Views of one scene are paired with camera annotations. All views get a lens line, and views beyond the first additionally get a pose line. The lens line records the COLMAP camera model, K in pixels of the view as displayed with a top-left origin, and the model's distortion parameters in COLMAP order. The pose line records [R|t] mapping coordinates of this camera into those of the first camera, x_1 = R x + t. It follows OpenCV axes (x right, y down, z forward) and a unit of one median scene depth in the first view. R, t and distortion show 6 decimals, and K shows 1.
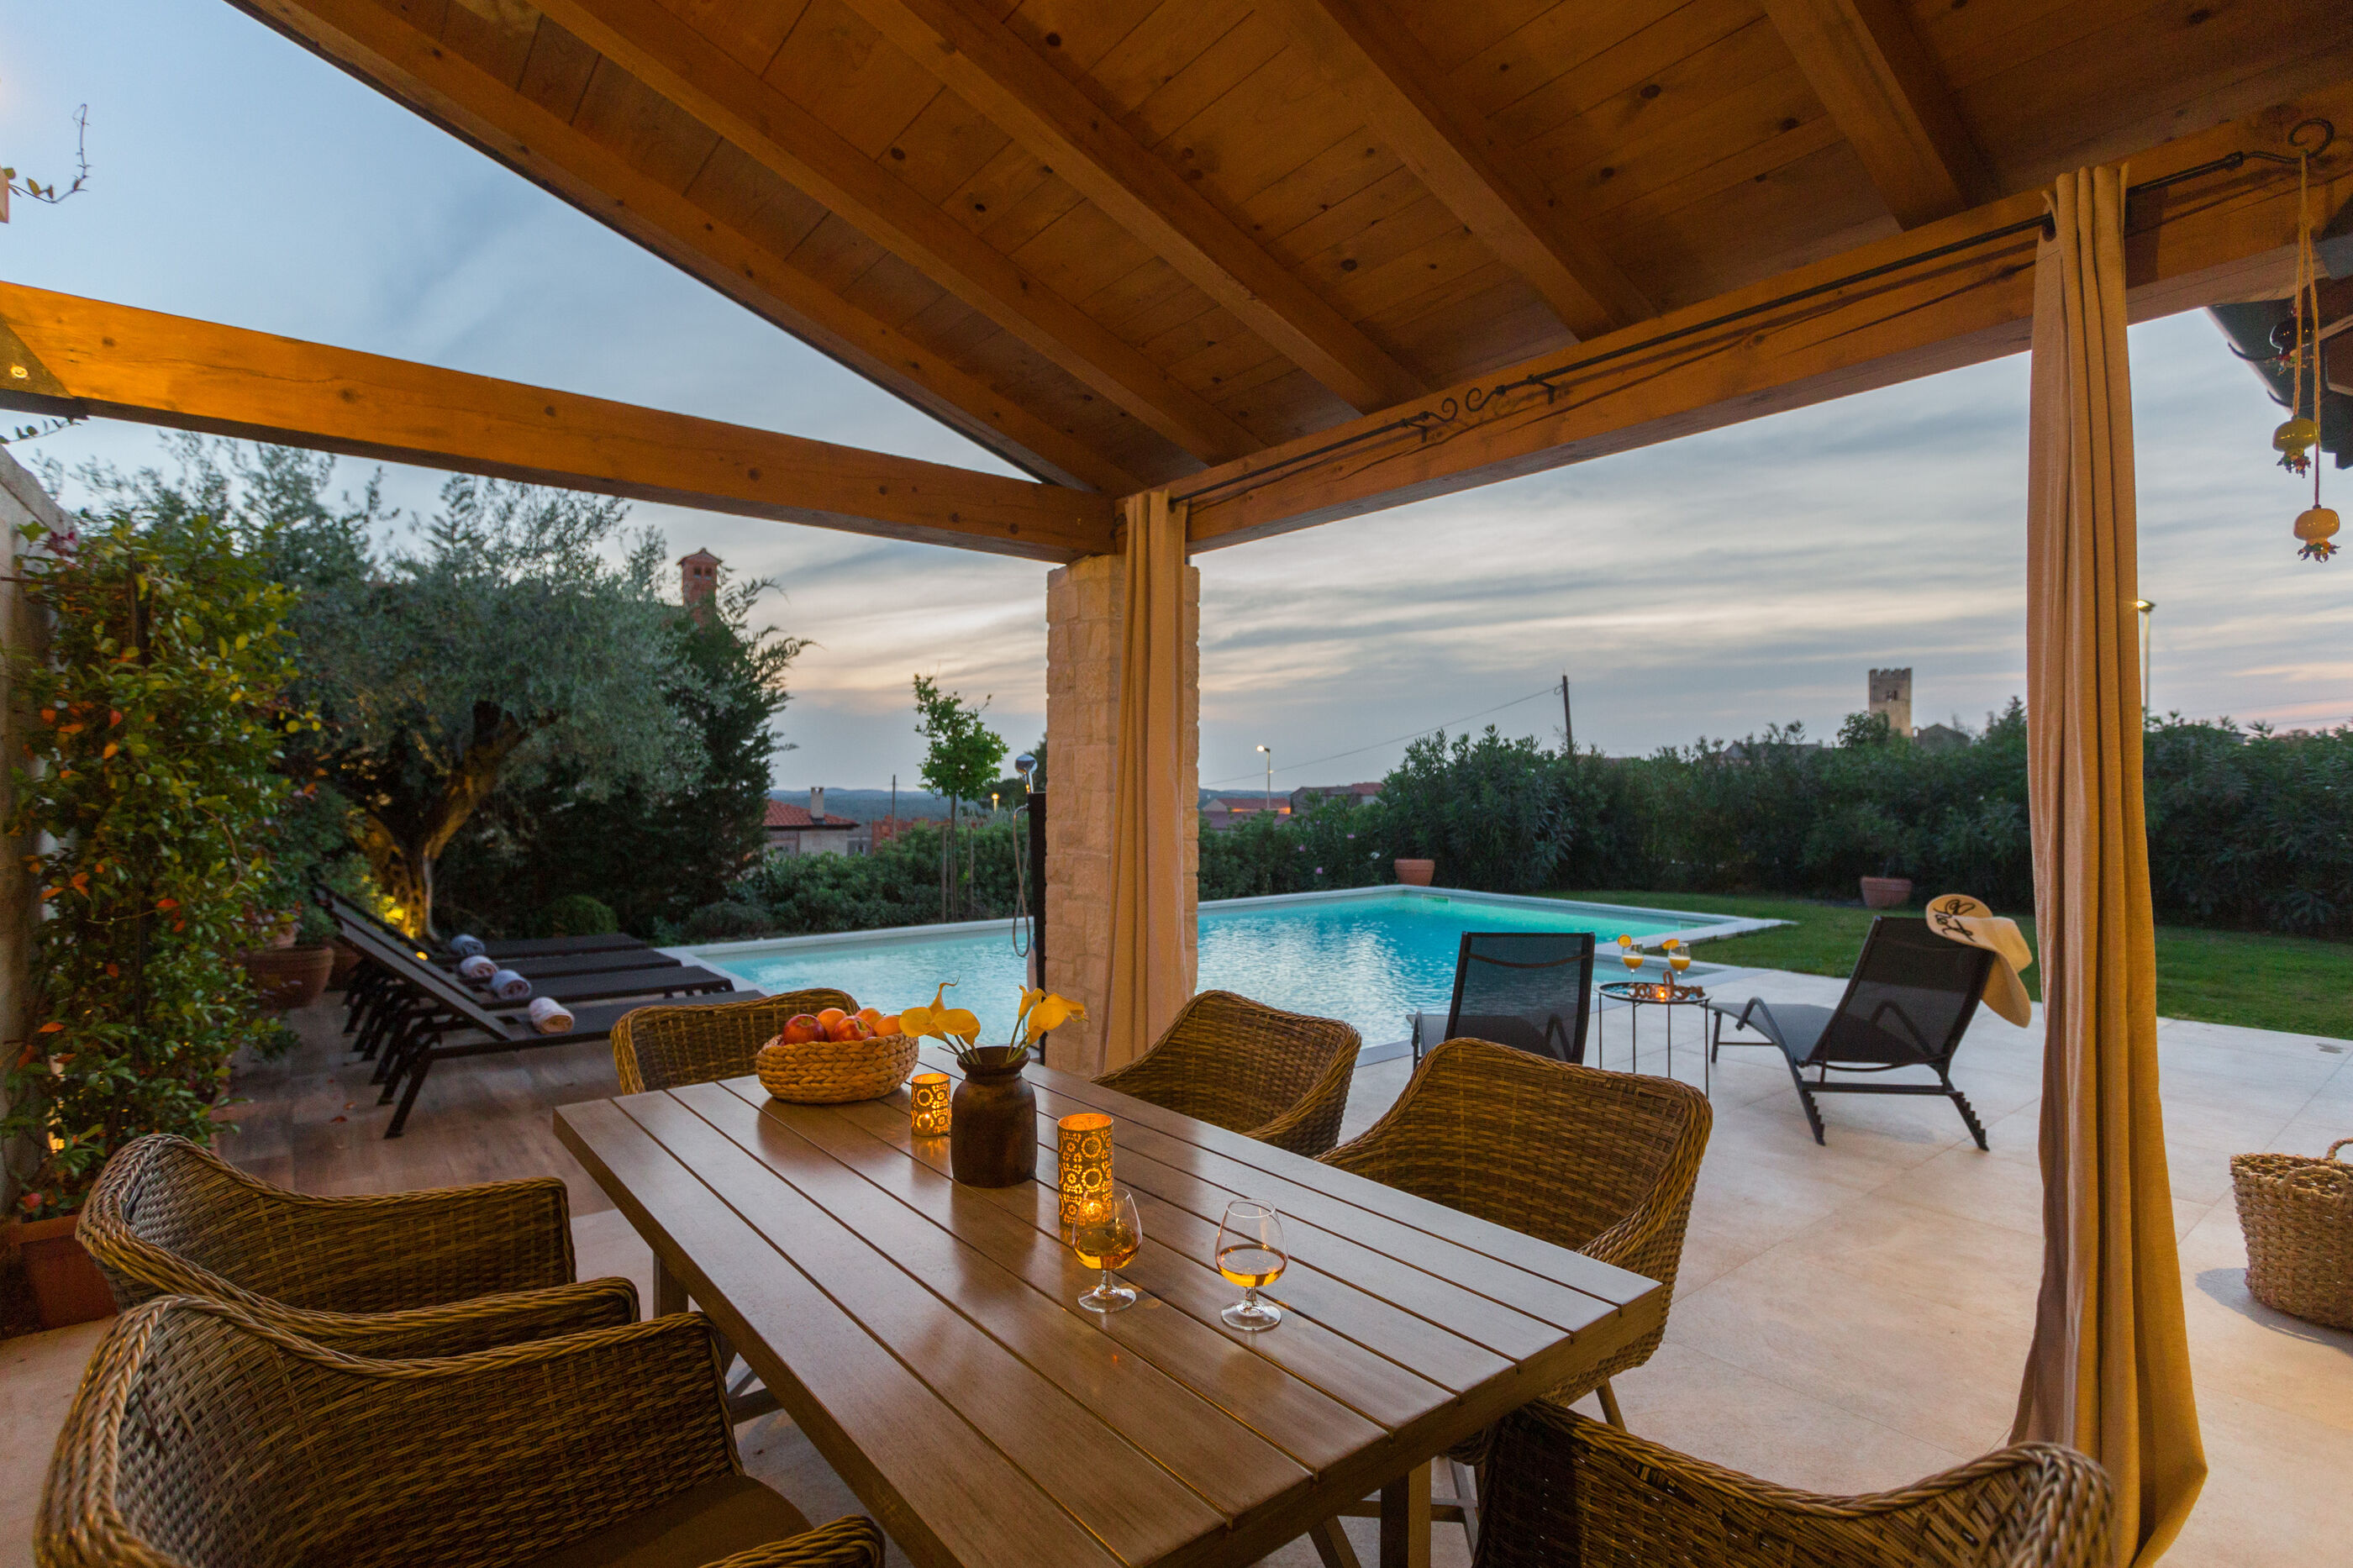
lens RADIAL K [[1147.8, 0, 1176.5], [0, 1147.8, 784.0], [0, 0, 1]] dist [0.000154, -0.000157]
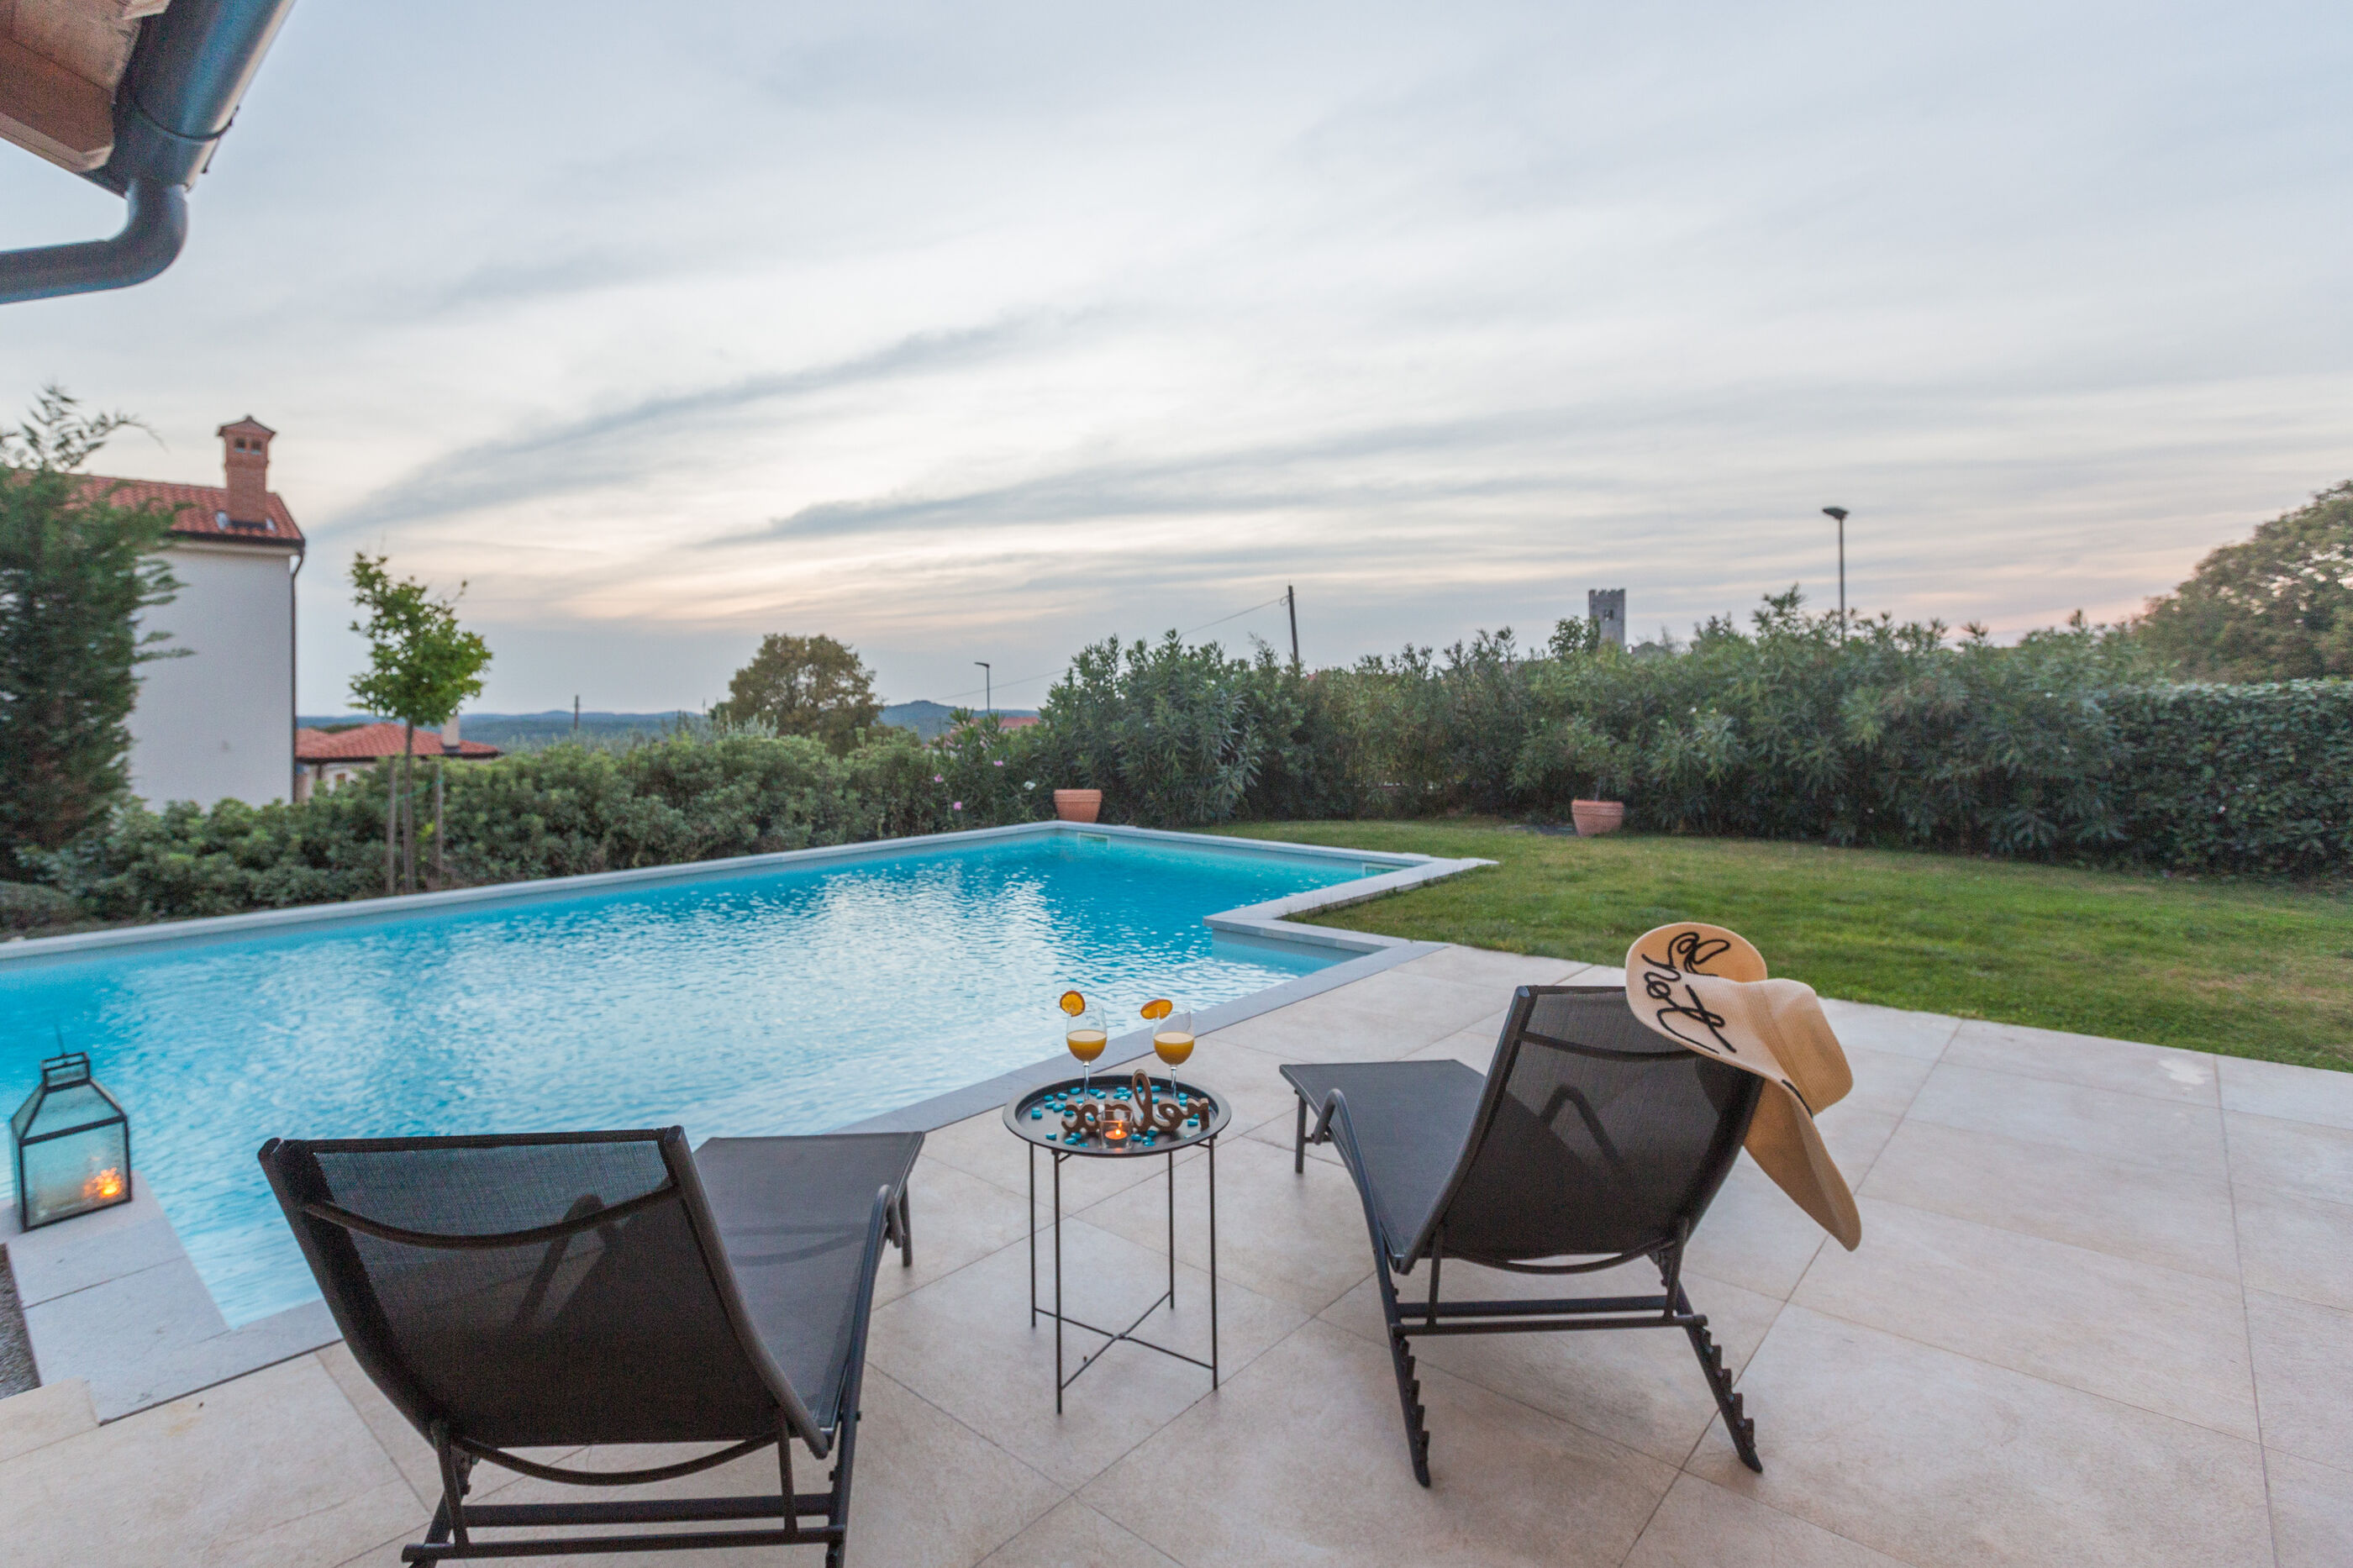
lens RADIAL K [[1157.4, 0, 1124.4], [0, 1157.4, 686.1], [0, 0, 1]] dist [0.000301, -0.000119]
pose [[0.987237, -0.005341, 0.159166, 0.133522], [0.007665, 0.999873, -0.013995, 0.003219], [-0.159071, 0.015037, 0.987153, 0.201261]]
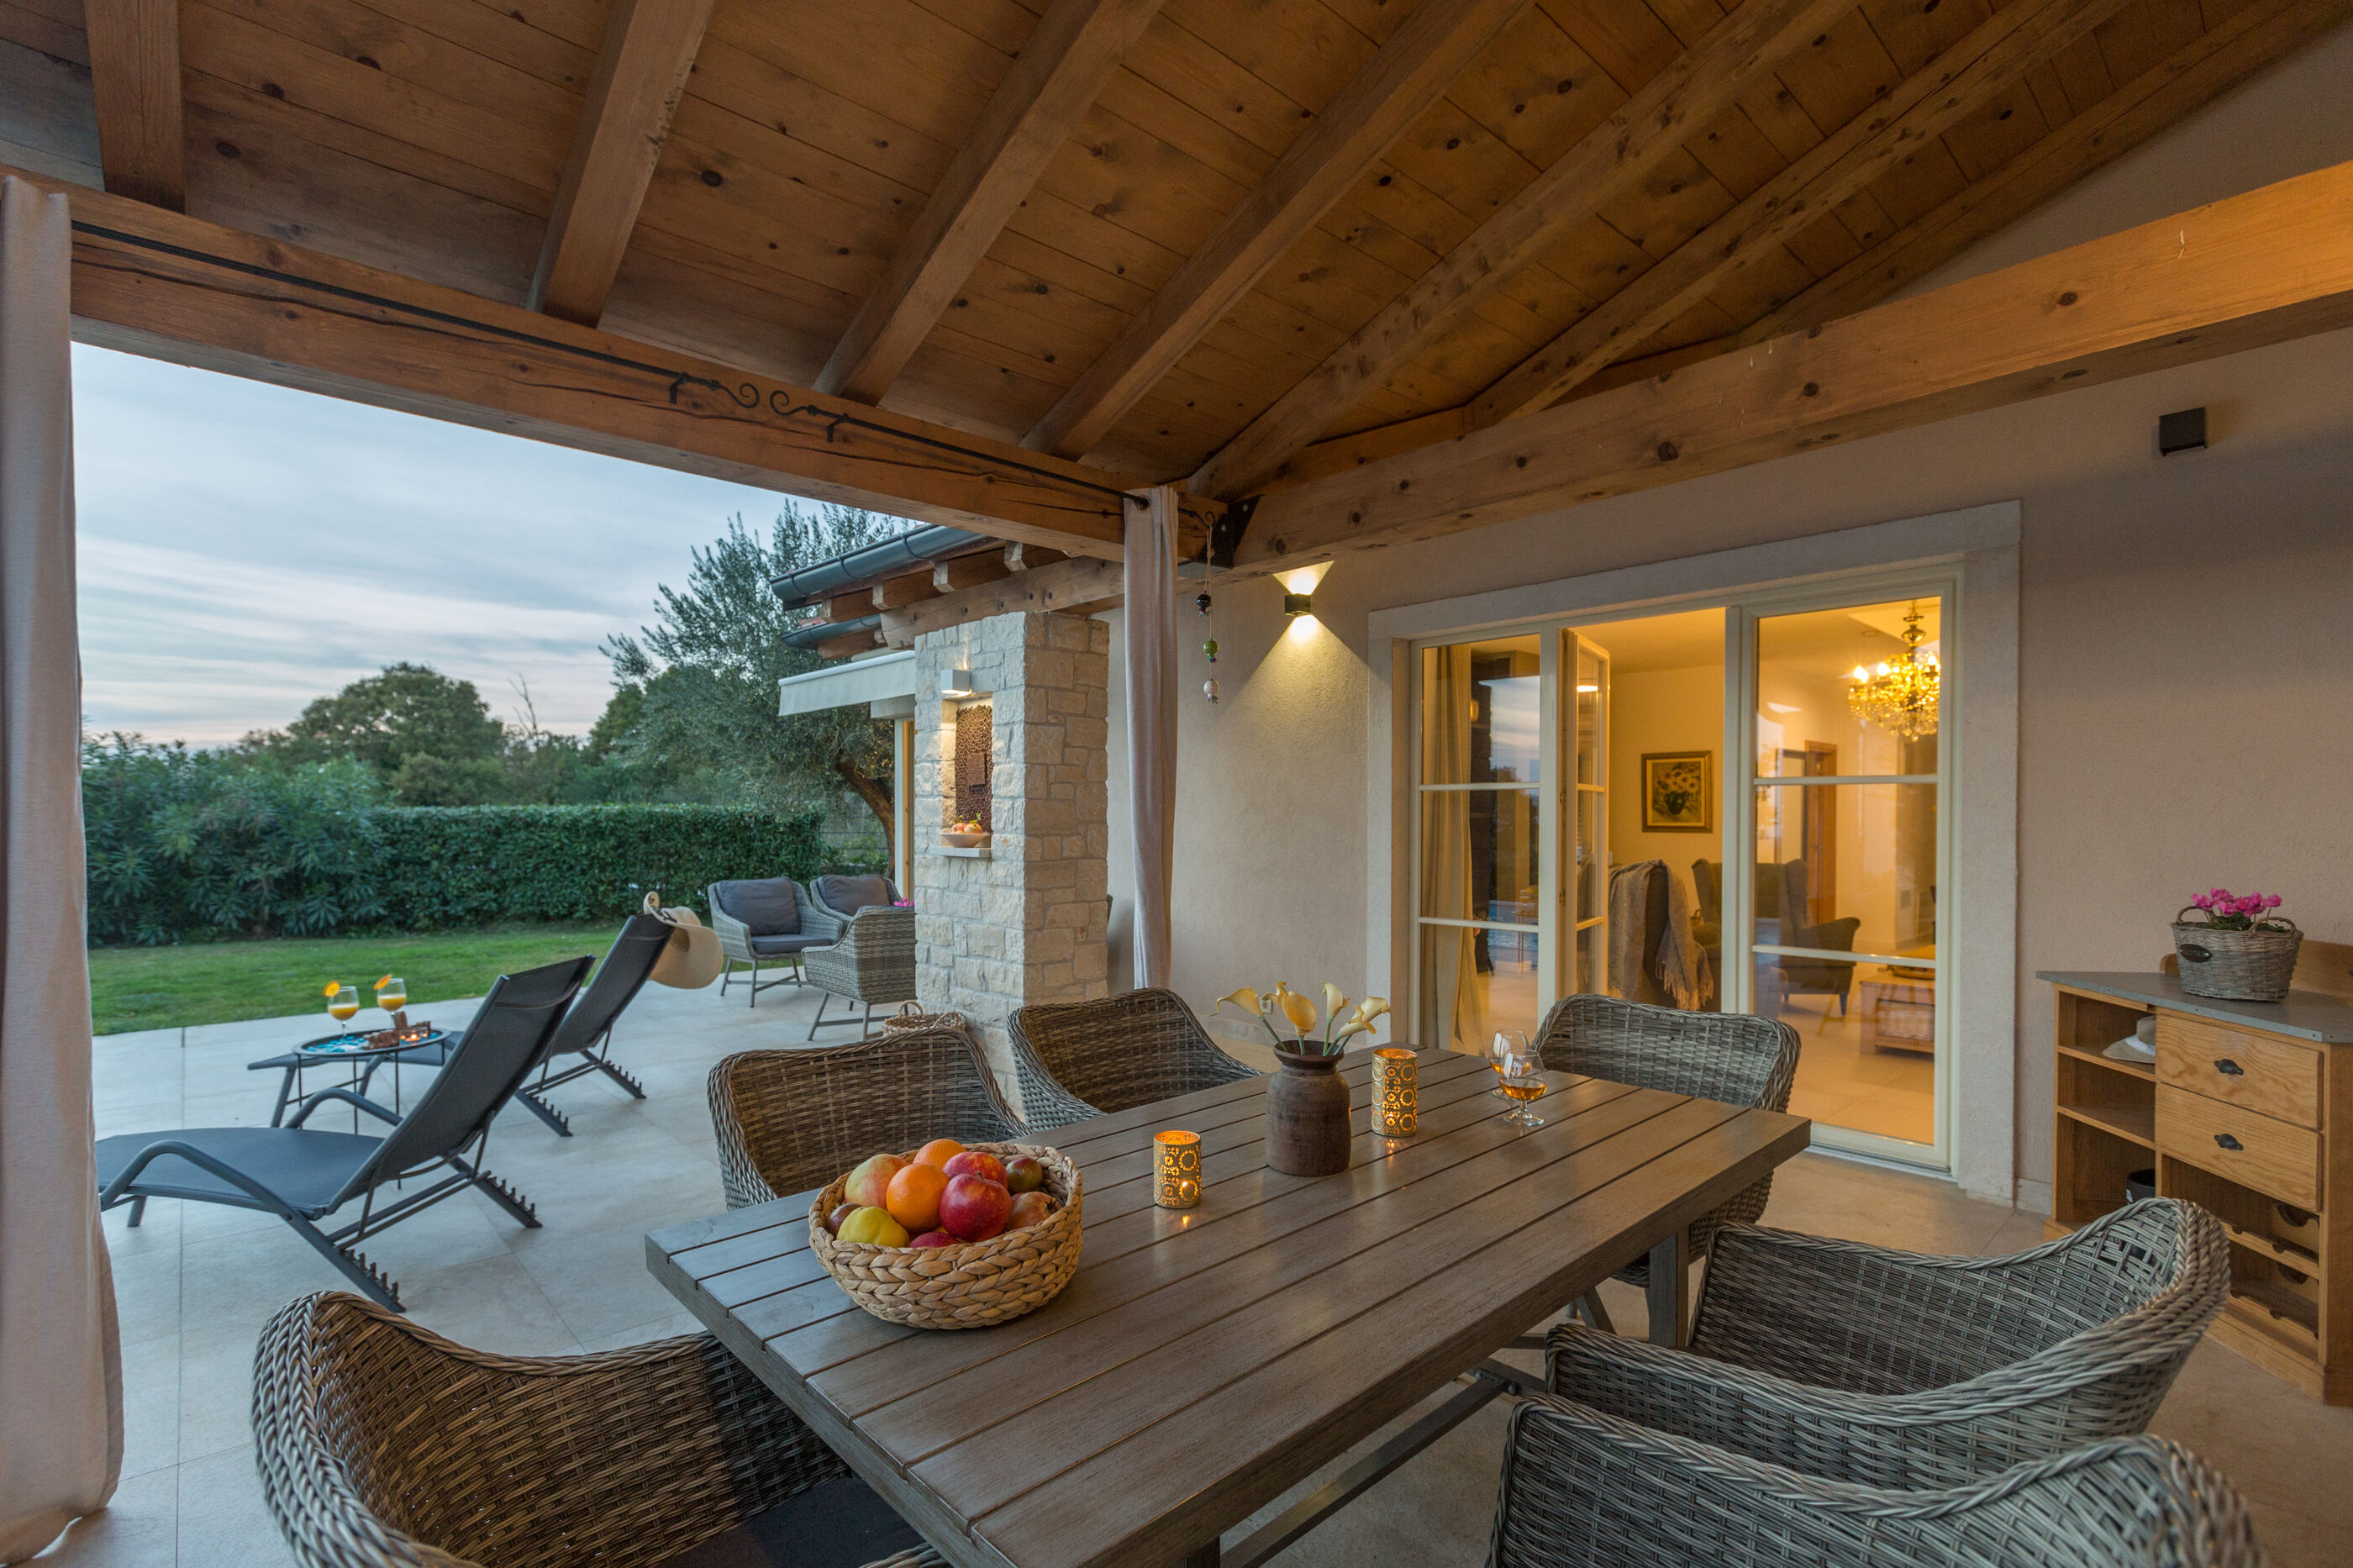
lens RADIAL K [[1065.7, 0, 1149.9], [0, 1065.7, 835.8], [0, 0, 1]] dist [0.000452, -0.000141]
pose [[-0.056472, -0.019157, 0.998220, -0.161944], [-0.000716, 0.999816, 0.019147, 0.004592], [-0.998404, 0.000367, -0.056476, 0.181439]]
